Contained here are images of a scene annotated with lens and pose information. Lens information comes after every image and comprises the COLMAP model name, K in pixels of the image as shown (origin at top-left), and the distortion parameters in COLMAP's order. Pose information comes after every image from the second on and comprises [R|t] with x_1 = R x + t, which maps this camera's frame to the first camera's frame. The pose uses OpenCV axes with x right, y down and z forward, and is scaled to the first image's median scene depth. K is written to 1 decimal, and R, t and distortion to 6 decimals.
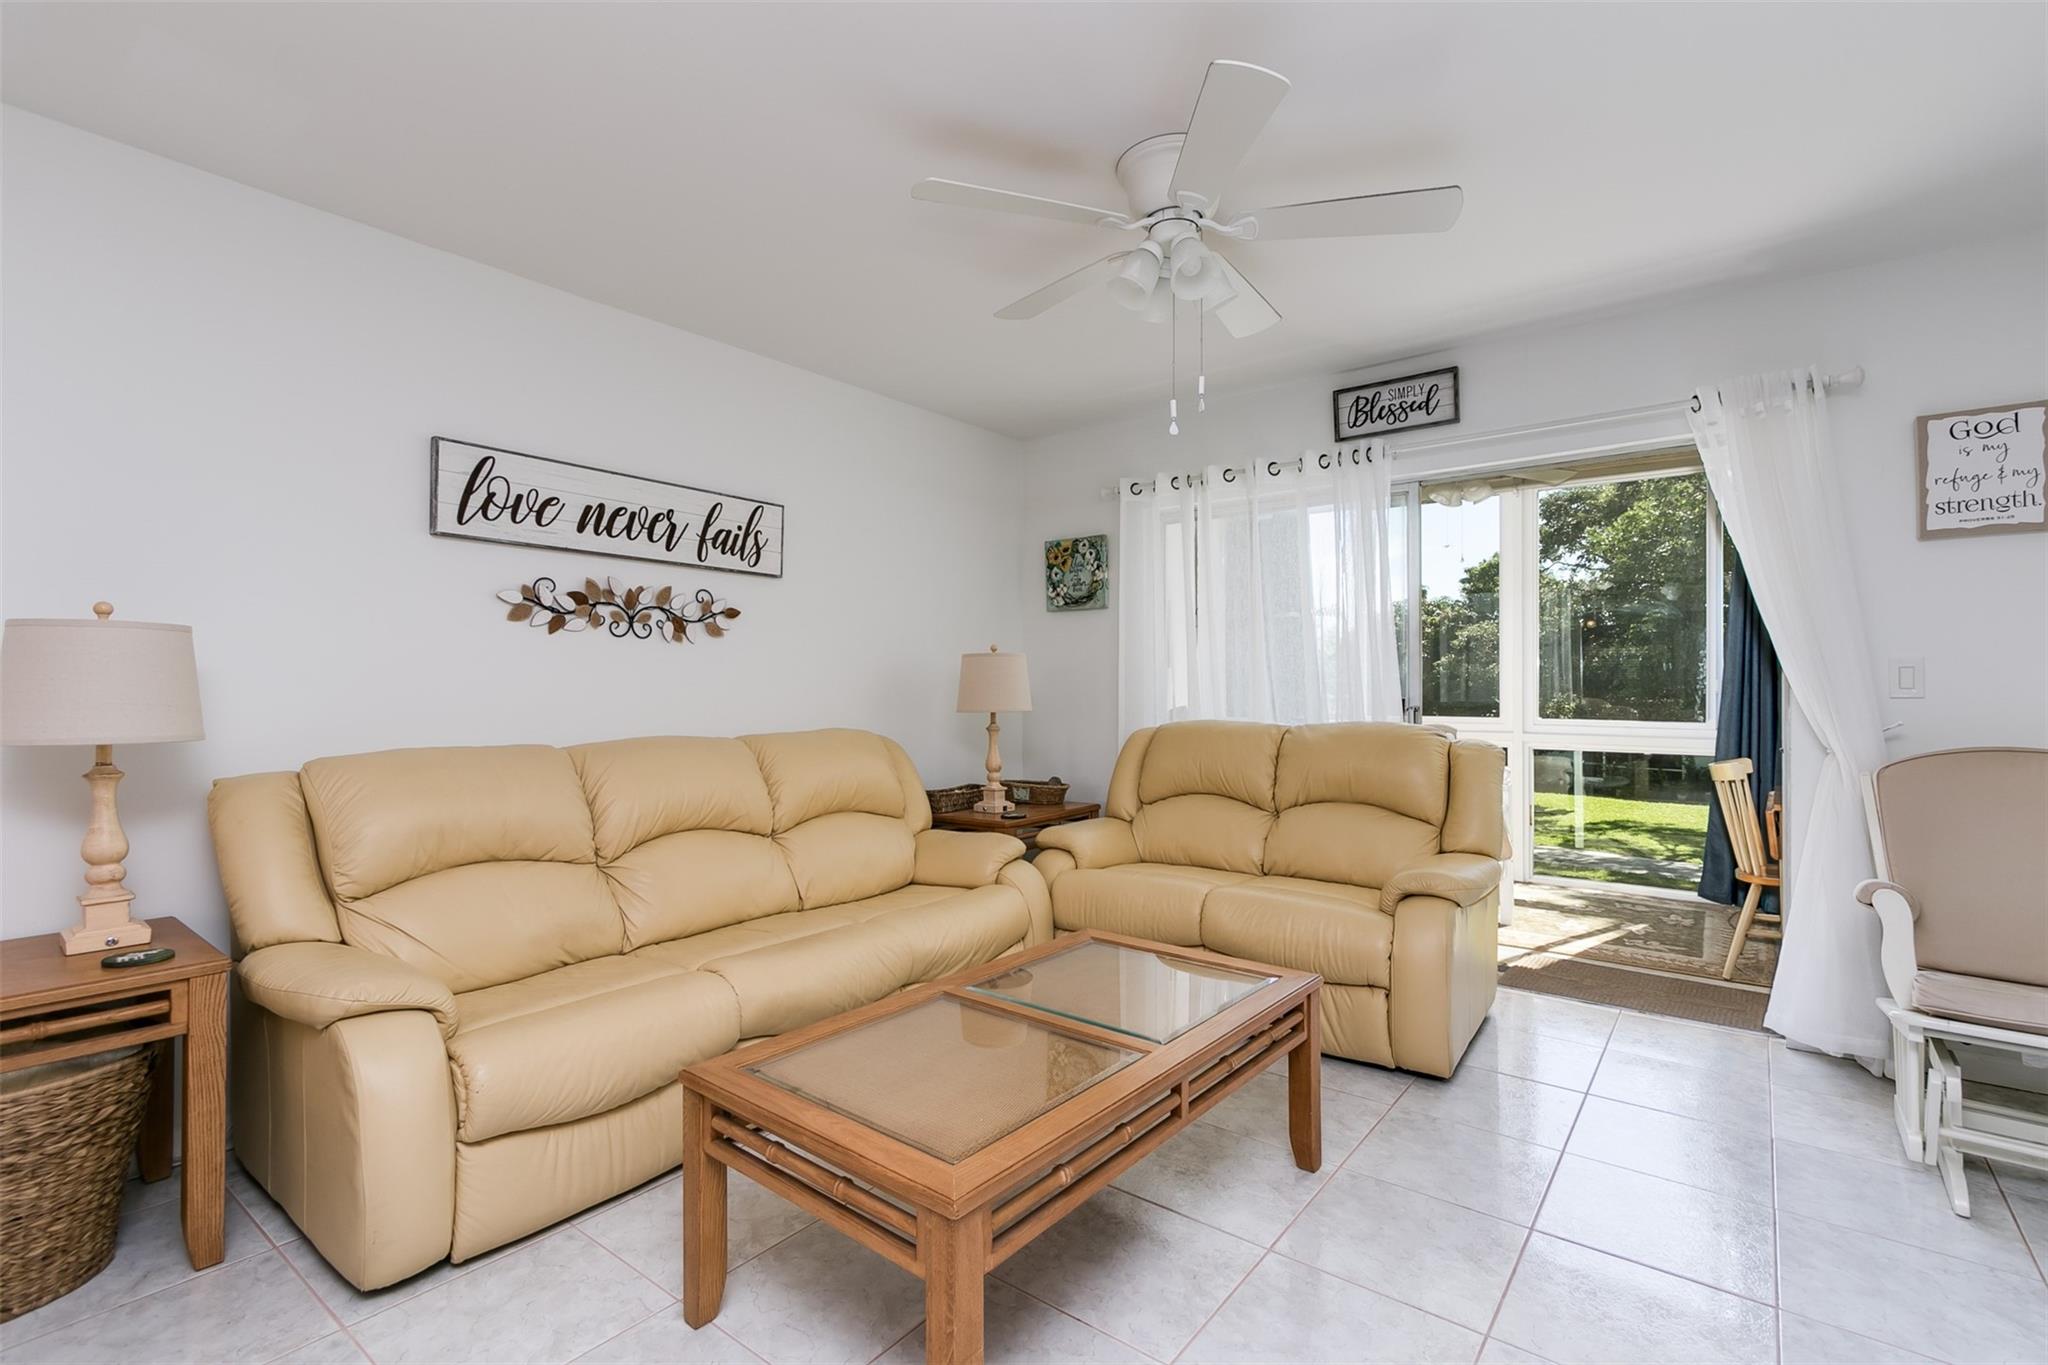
lens RADIAL K [[935.6, 0, 1024.0], [0, 935.6, 682.5], [0, 0, 1]] dist [0.017049, -0.010347]
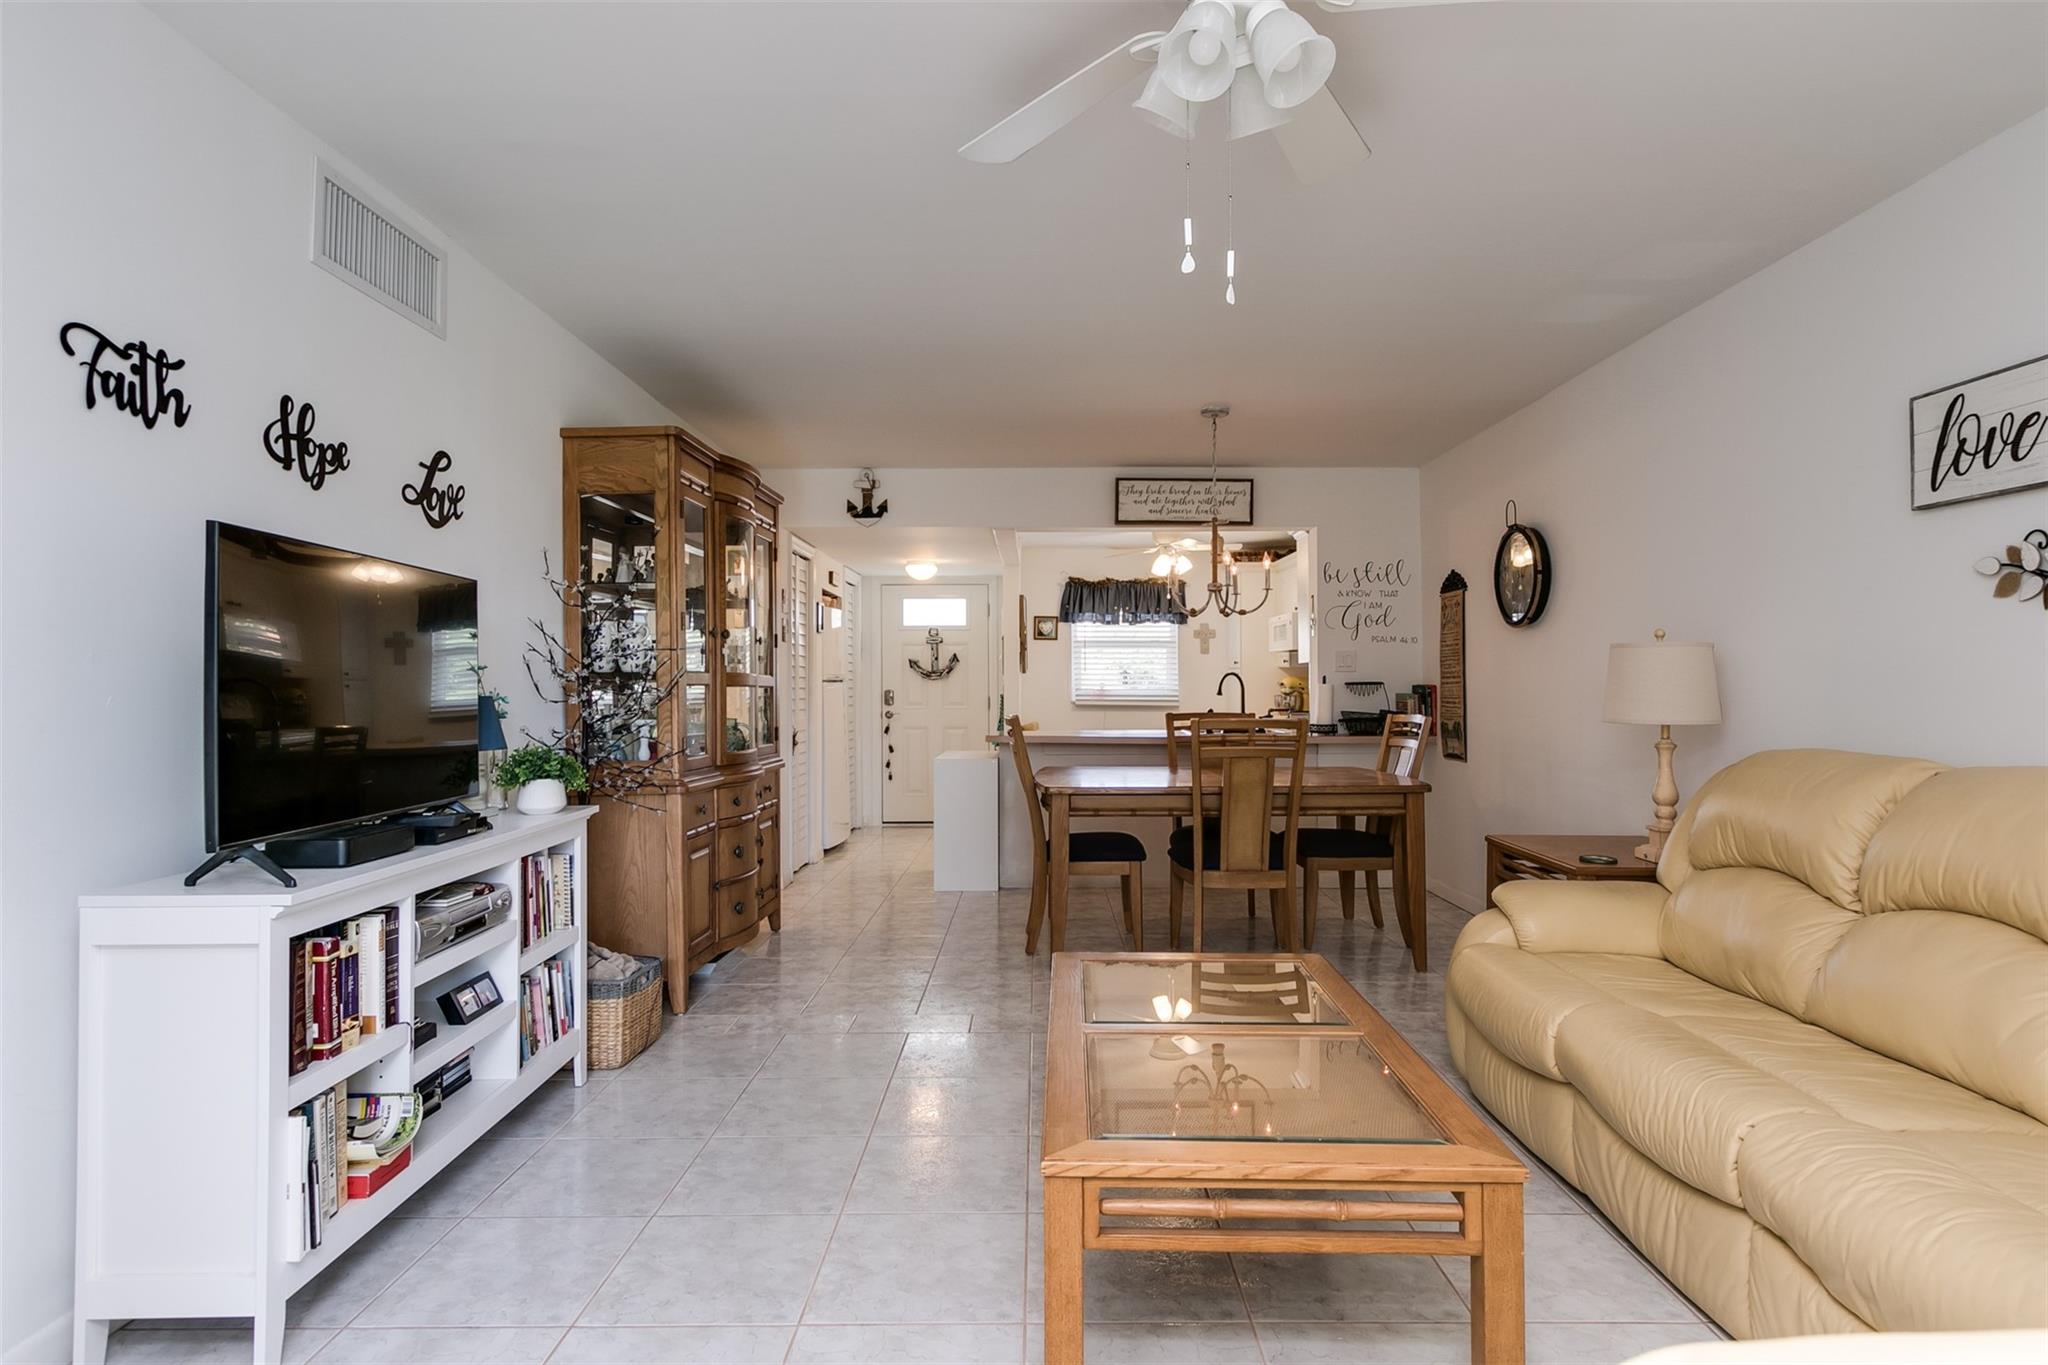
lens RADIAL K [[1094.4, 0, 1024.0], [0, 1094.4, 682.5], [0, 0, 1]] dist [0.001453, 0.000195]
pose [[-0.797515, -0.008874, -0.603233, 0.506546], [-0.004769, 0.999953, -0.008405, 0.010868], [0.603280, -0.003826, -0.797521, 1.038445]]
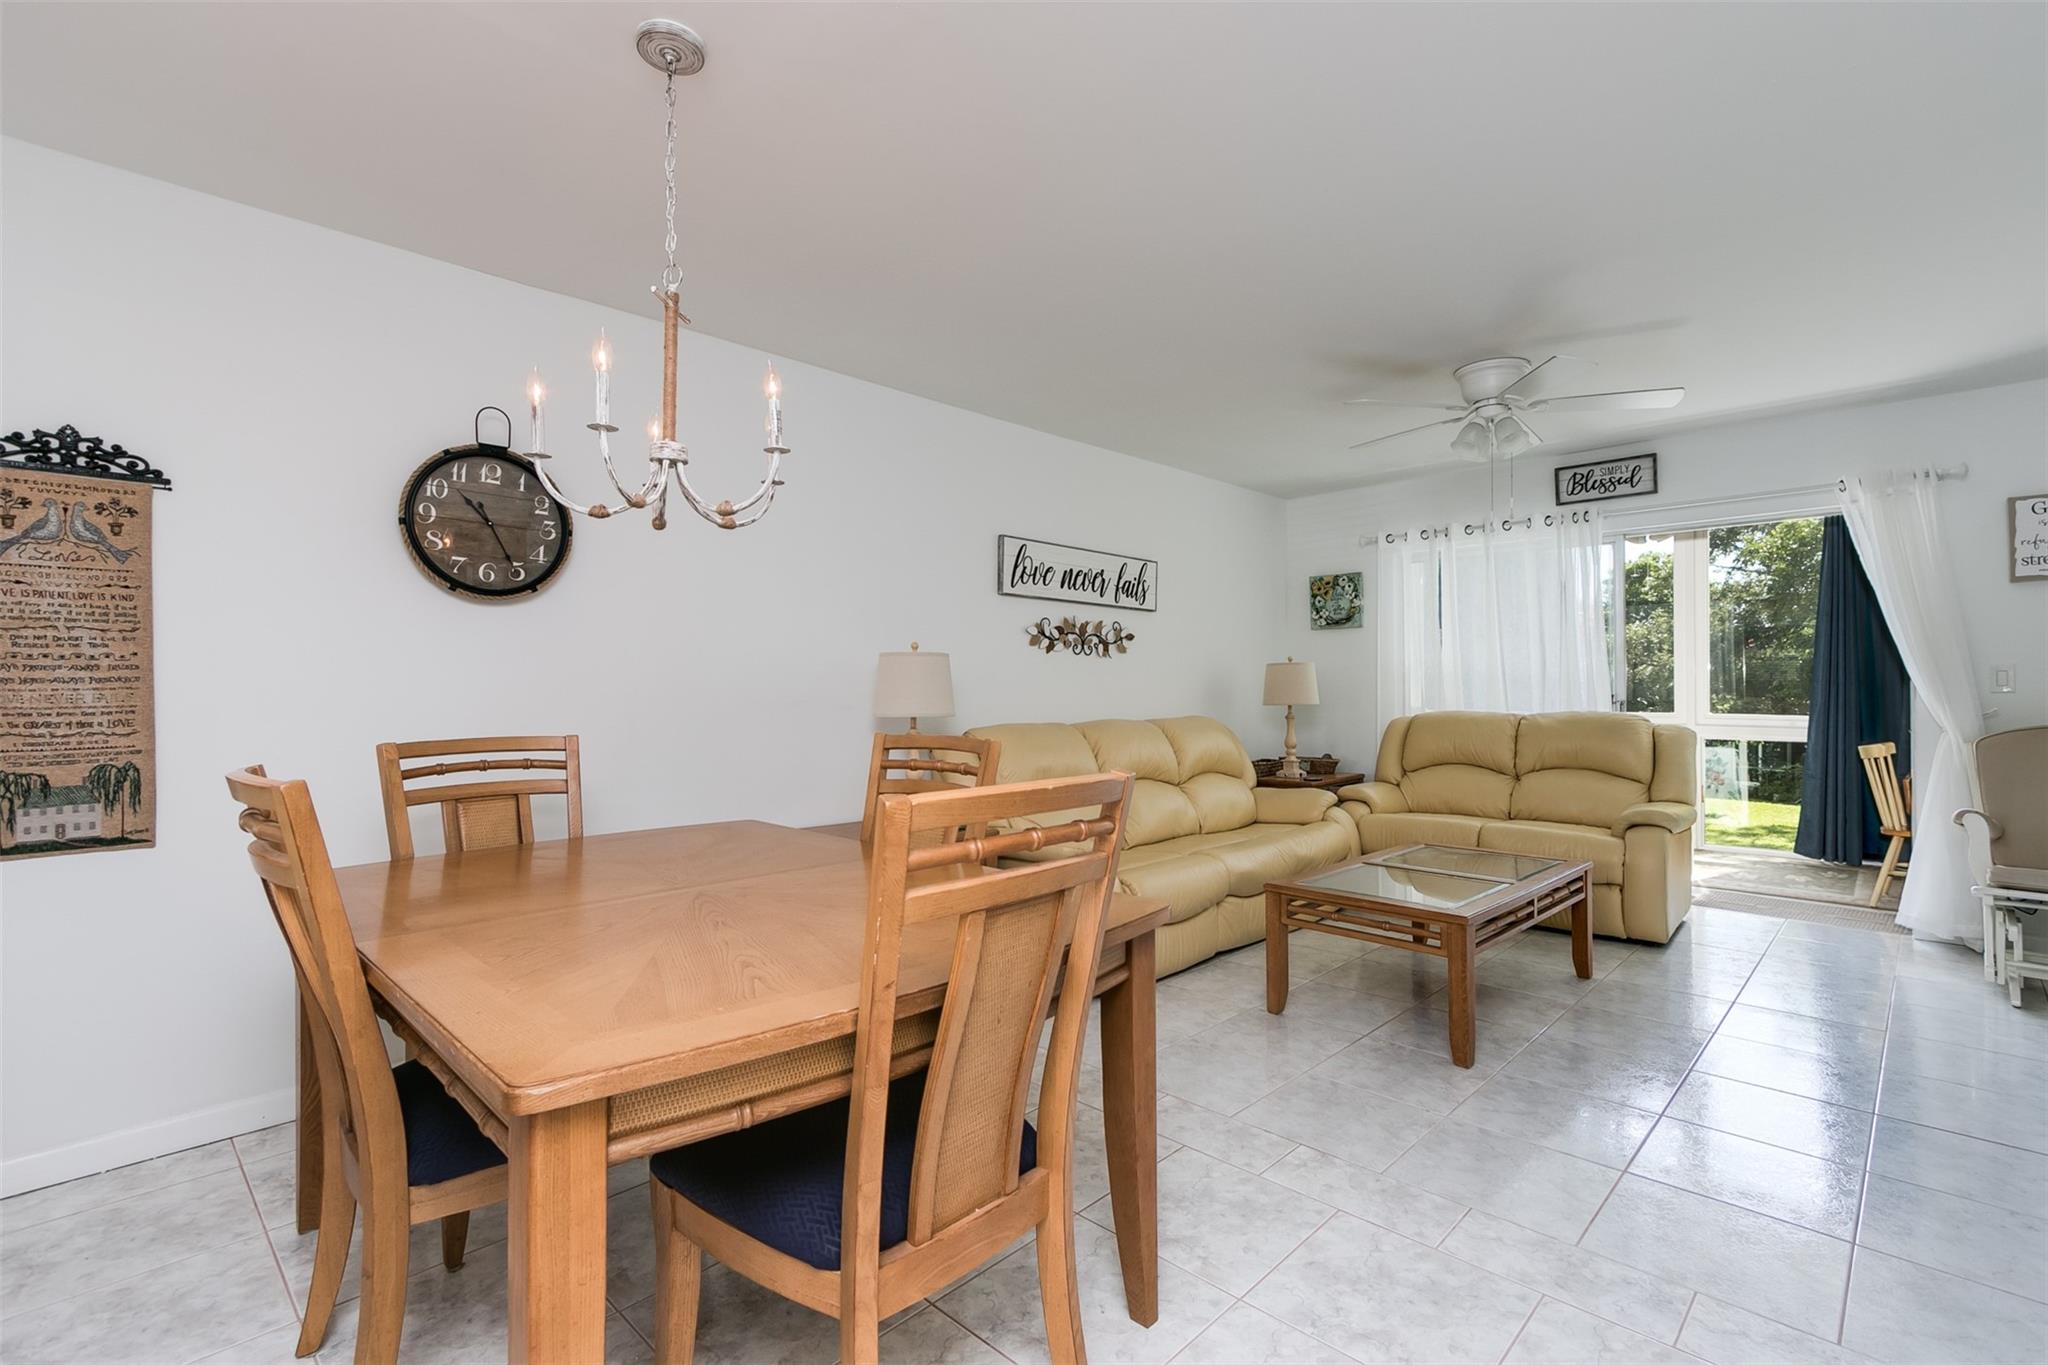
lens RADIAL K [[935.6, 0, 1024.0], [0, 935.6, 682.5], [0, 0, 1]] dist [0.017049, -0.010347]
pose [[0.994099, -0.002301, -0.108450, -0.325774], [0.002103, 0.999996, -0.001944, 0.000106], [0.108454, 0.001705, 0.994100, -0.493116]]
